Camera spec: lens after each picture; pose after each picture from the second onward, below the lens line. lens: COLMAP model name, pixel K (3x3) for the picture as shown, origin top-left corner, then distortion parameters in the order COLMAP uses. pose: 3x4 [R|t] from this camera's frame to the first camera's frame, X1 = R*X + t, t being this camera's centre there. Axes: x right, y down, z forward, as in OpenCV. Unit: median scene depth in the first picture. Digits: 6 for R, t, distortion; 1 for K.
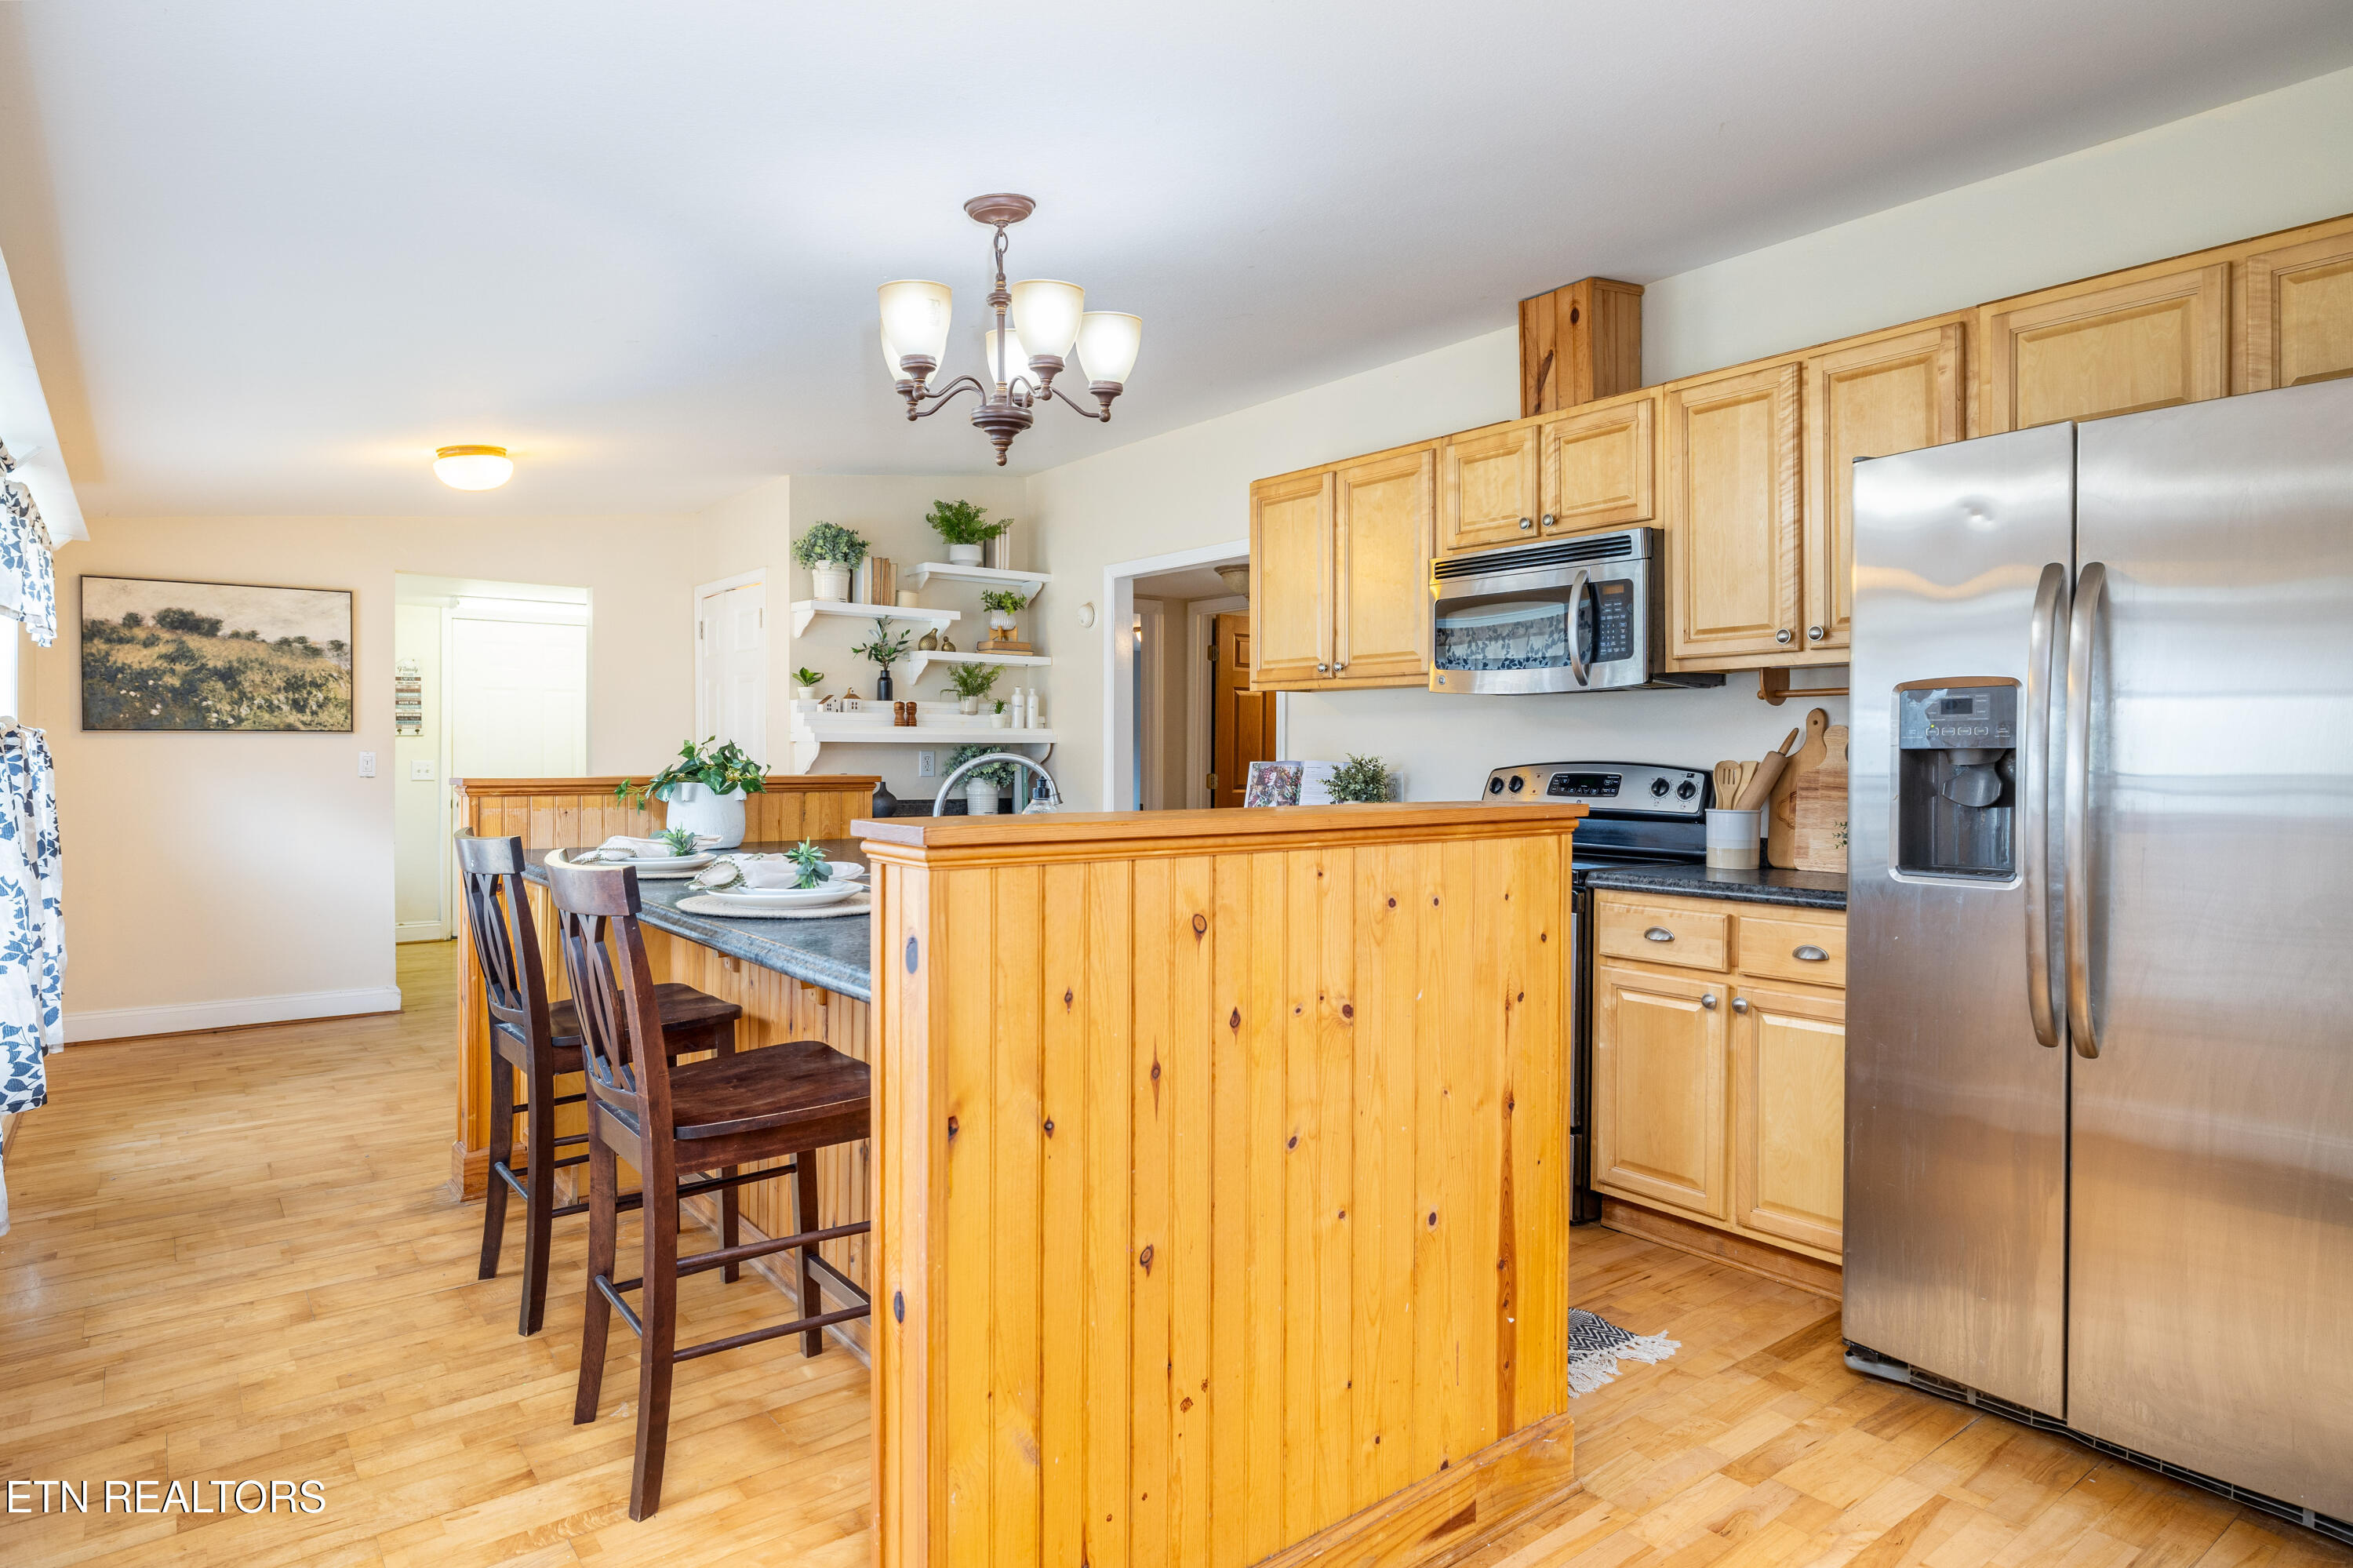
lens RADIAL K [[1332.7, 0, 1178.4], [0, 1332.7, 761.5], [0, 0, 1]] dist [0.001451, -0.001512]
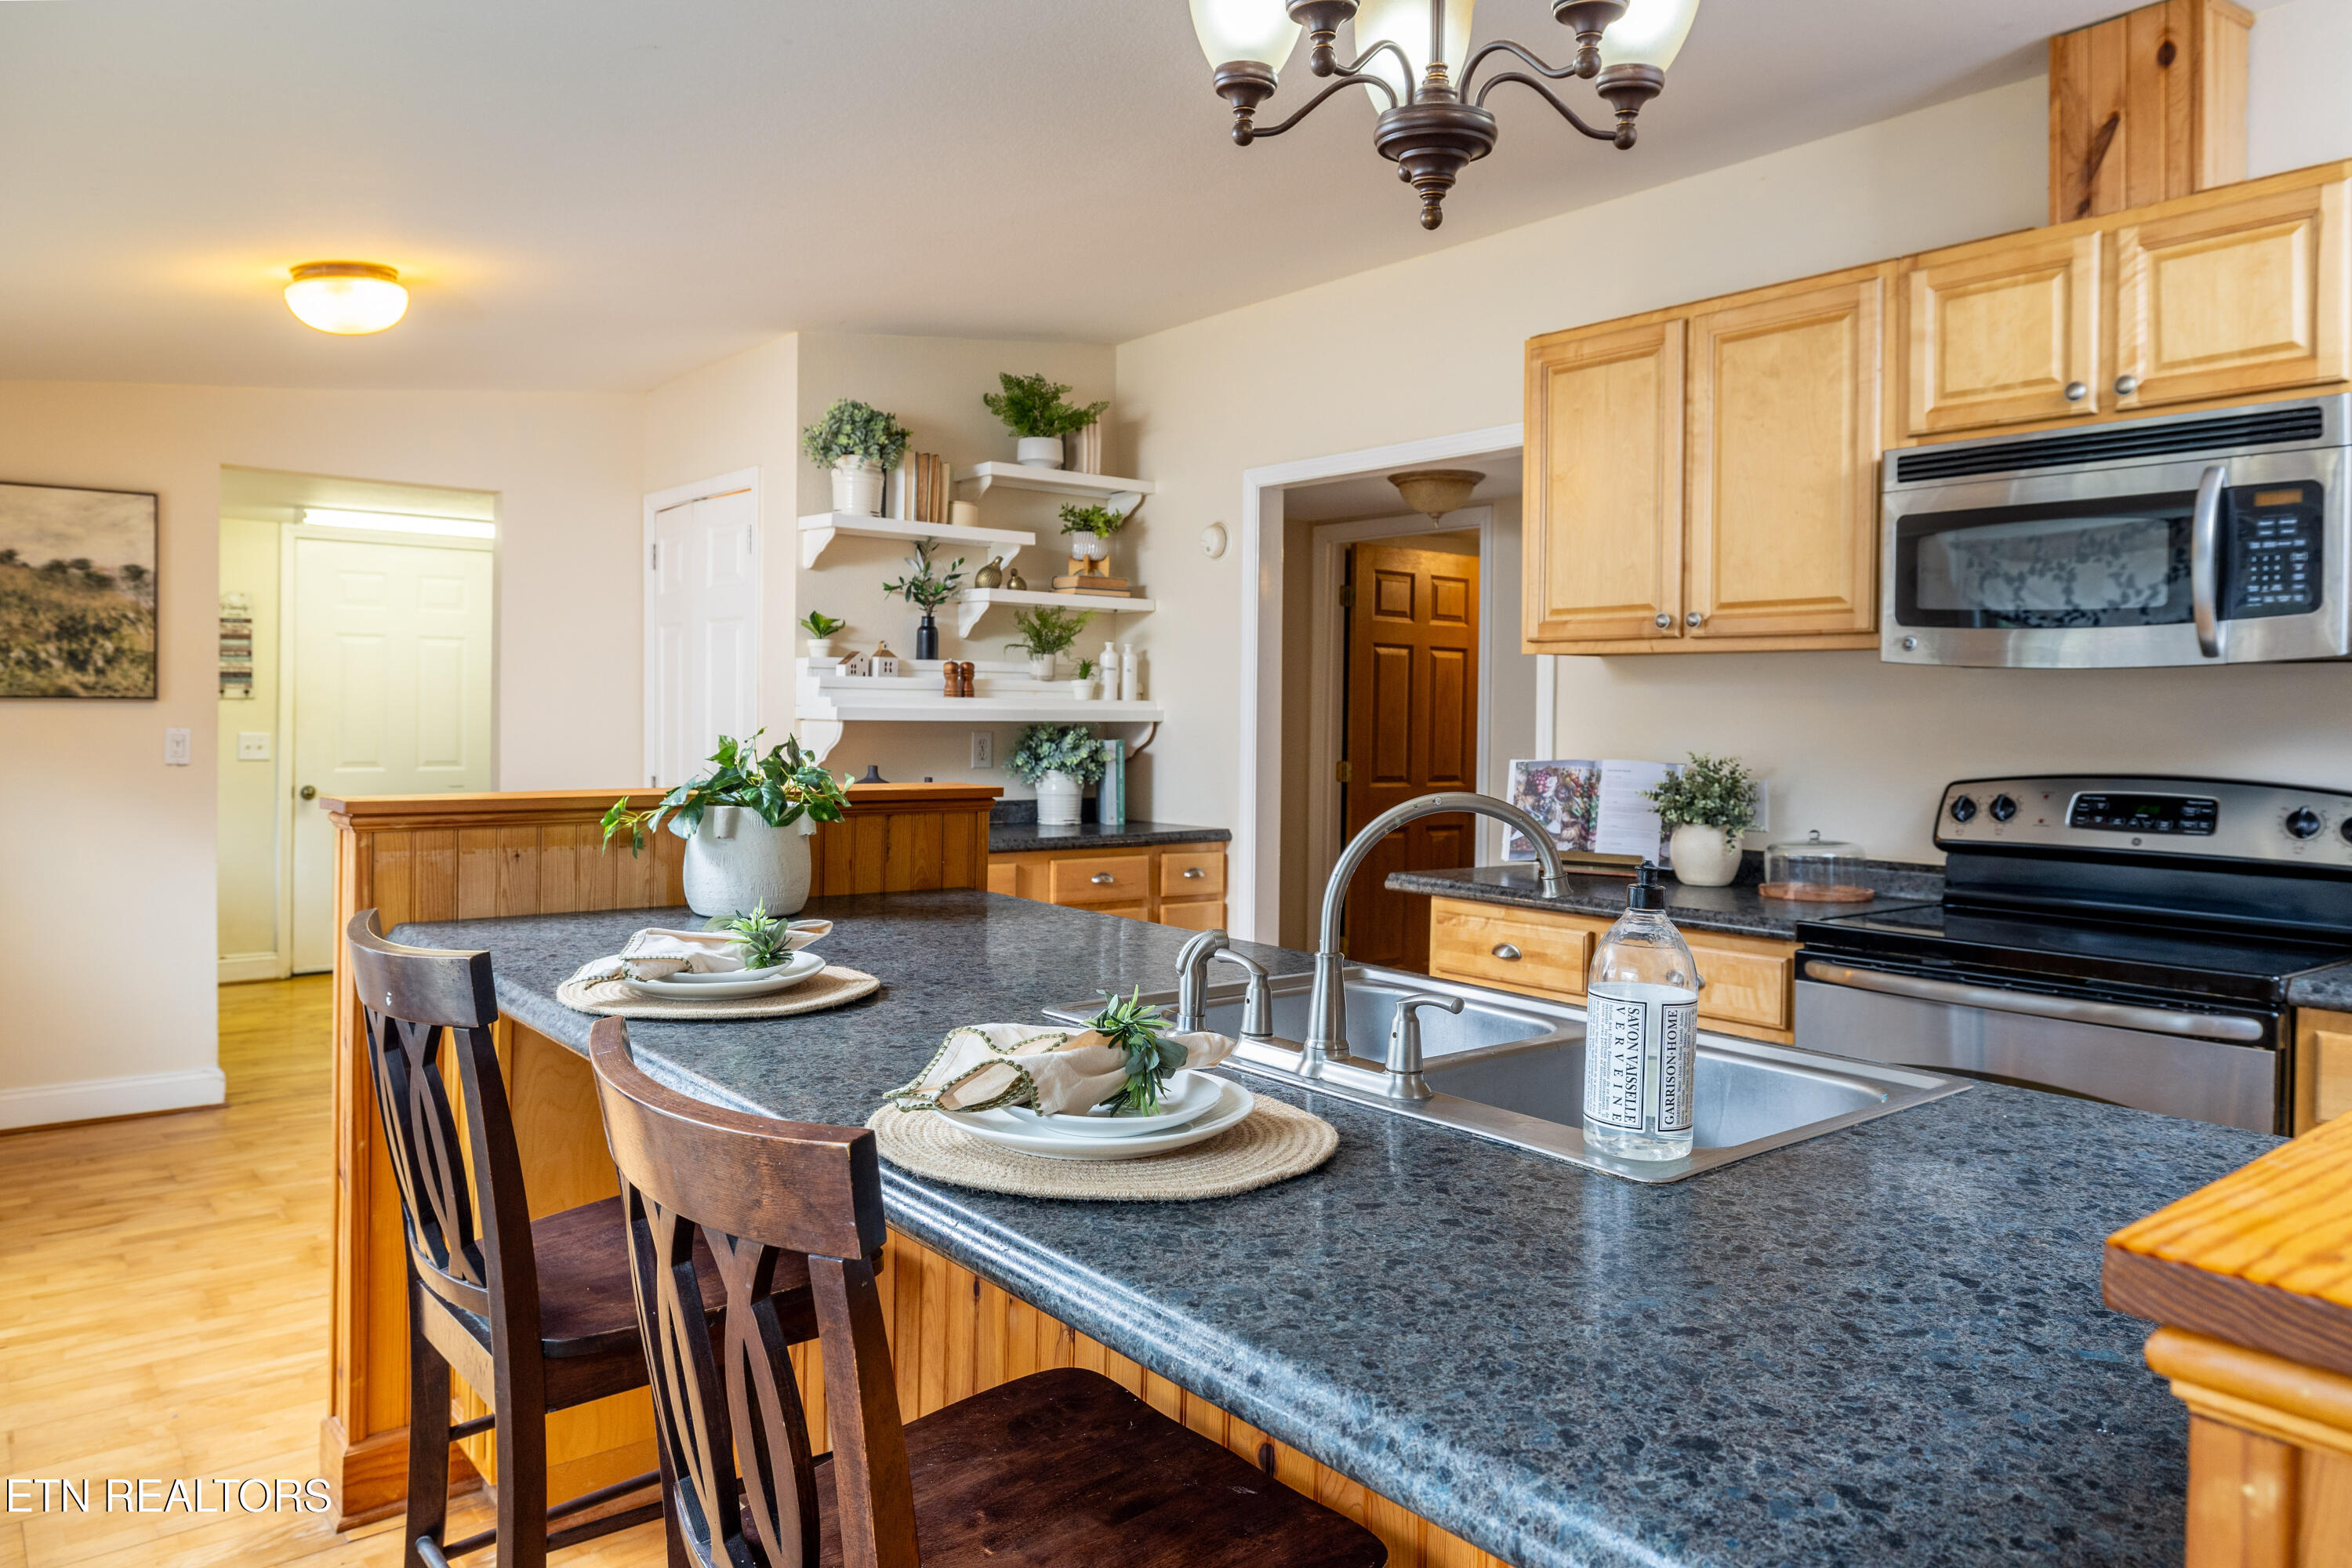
lens RADIAL K [[1570.3, 0, 1162.3], [0, 1570.3, 729.2], [0, 0, 1]] dist [0.000910, -0.001830]
pose [[0.999867, 0.008632, 0.013840, -0.118247], [-0.008687, 0.999955, 0.003910, -0.014991], [-0.013805, -0.004030, 0.999897, 0.193242]]
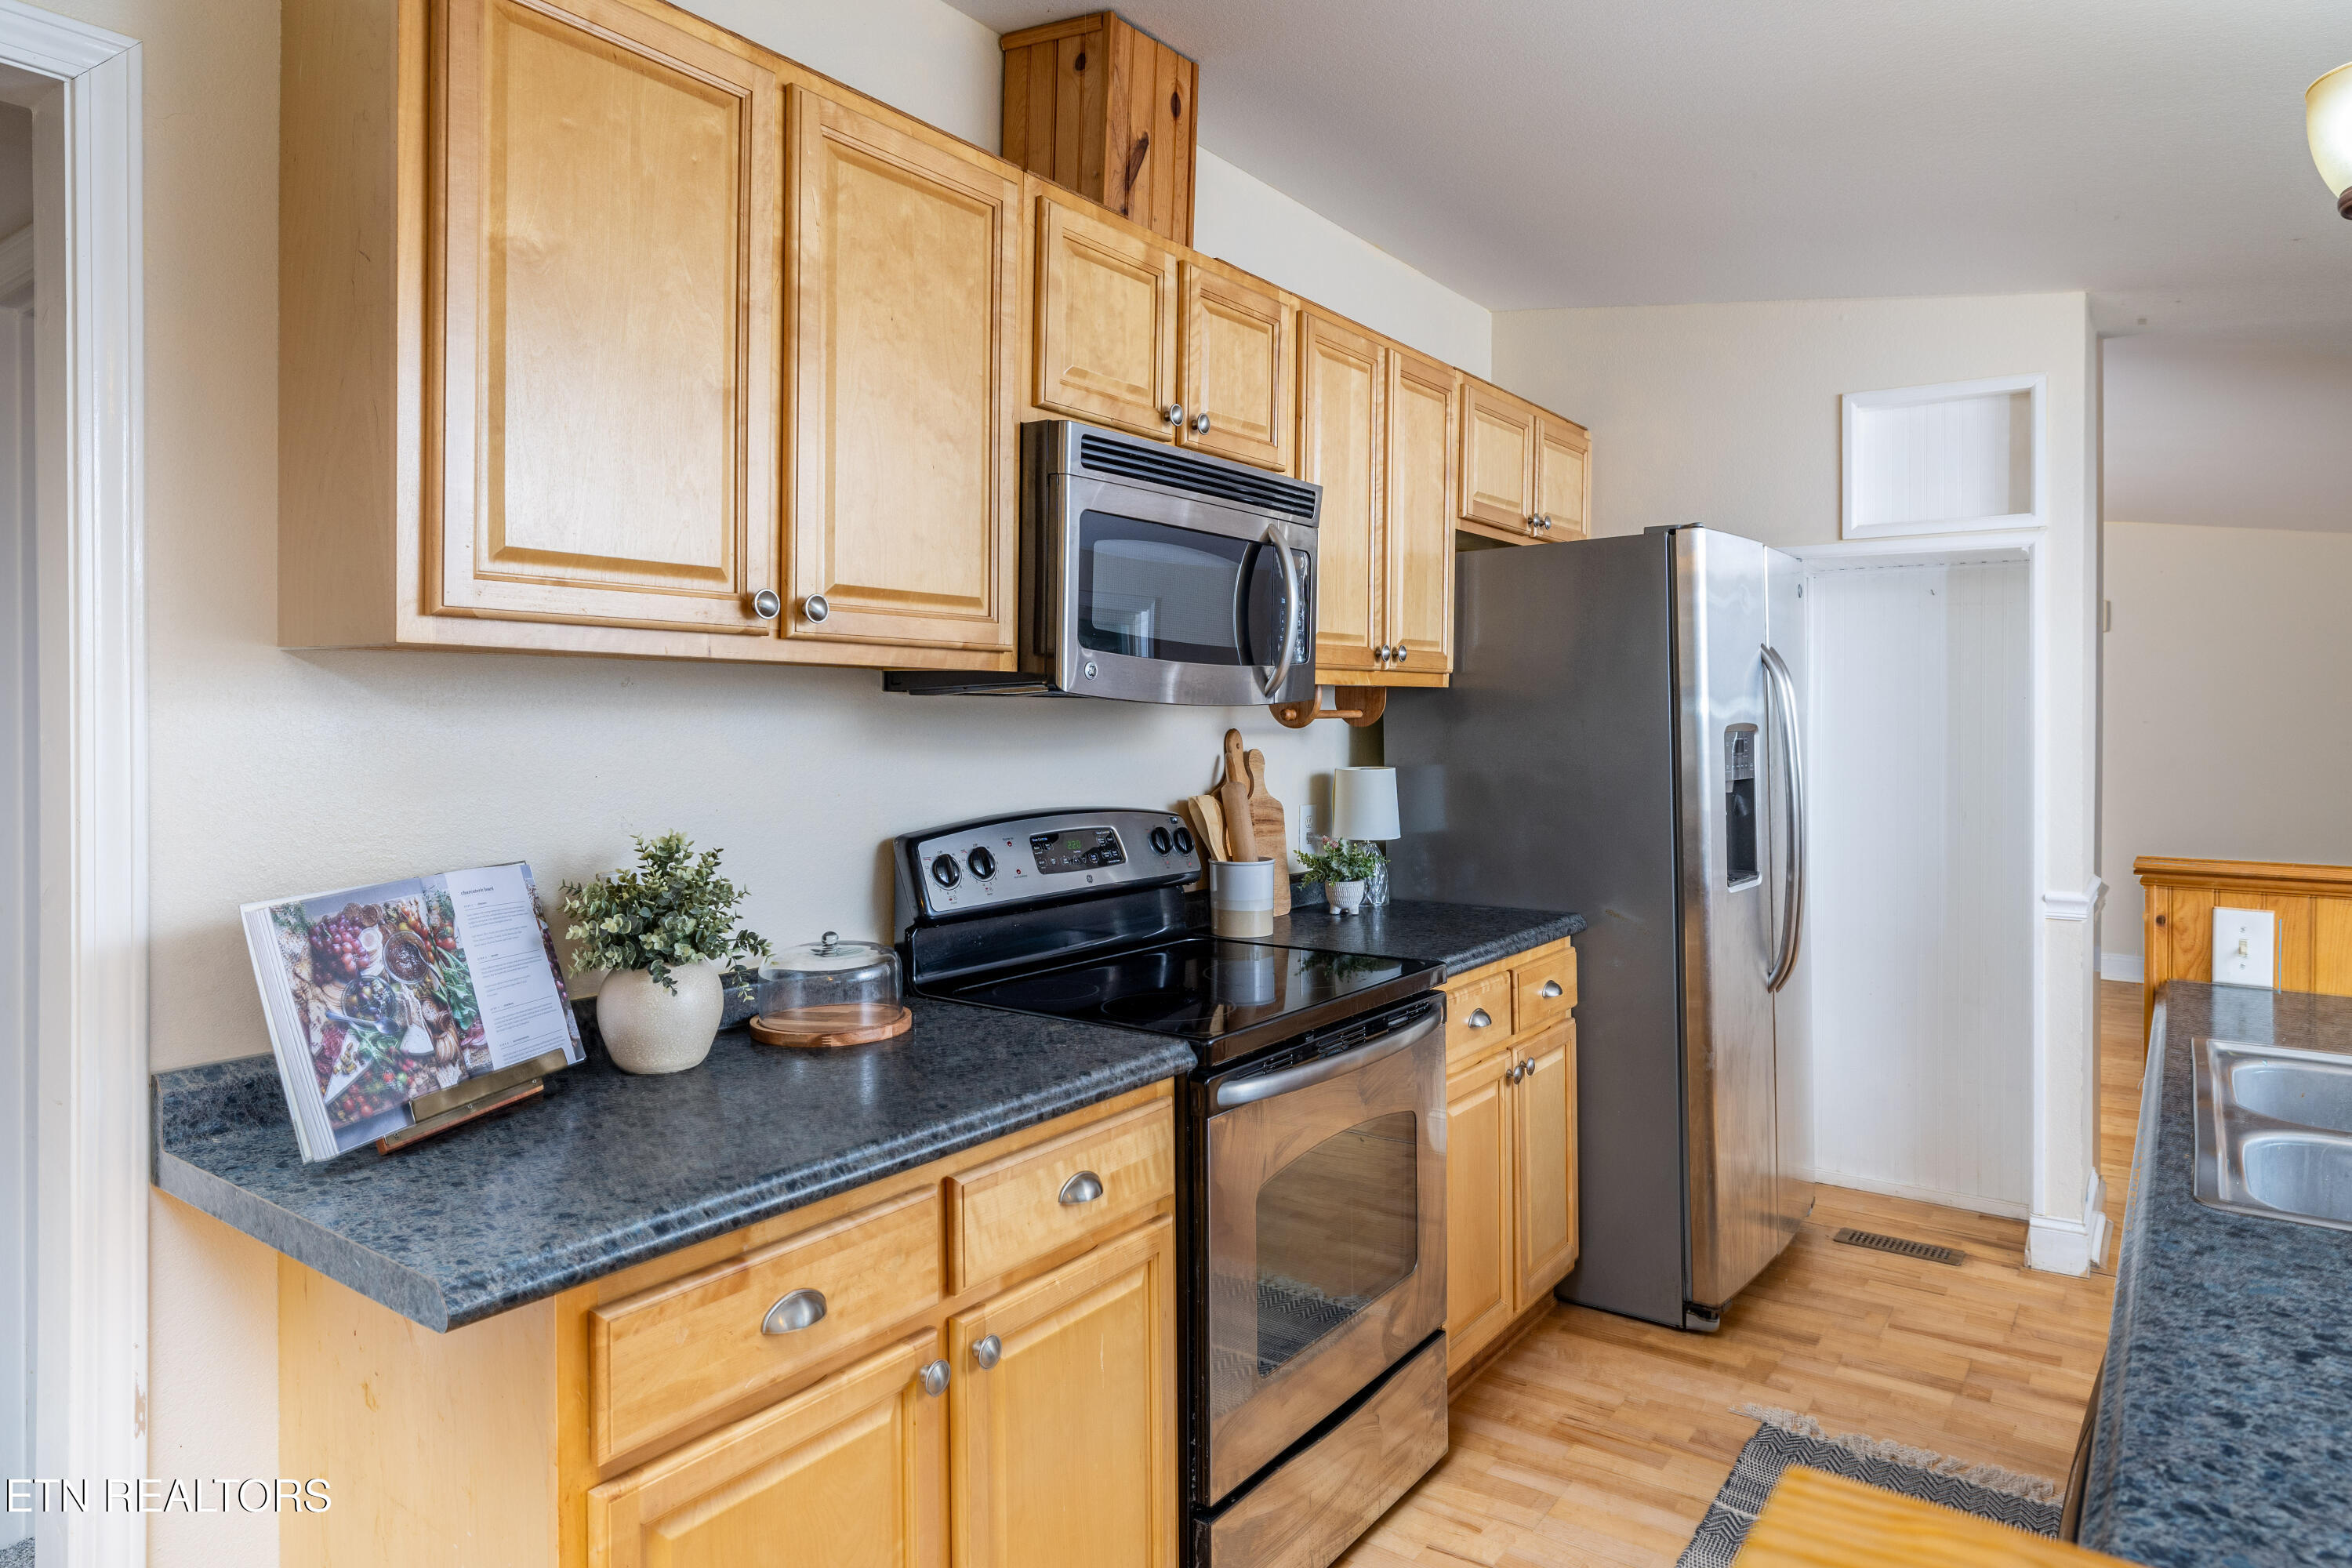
lens RADIAL K [[1401.5, 0, 1207.0], [0, 1401.5, 708.7], [0, 0, 1]] dist [-0.003559, 0.001156]
pose [[-0.287319, -0.001661, 0.957834, -0.234268], [0.000589, 0.999998, 0.001911, -0.034470], [-0.957835, 0.001113, -0.287317, 0.806453]]
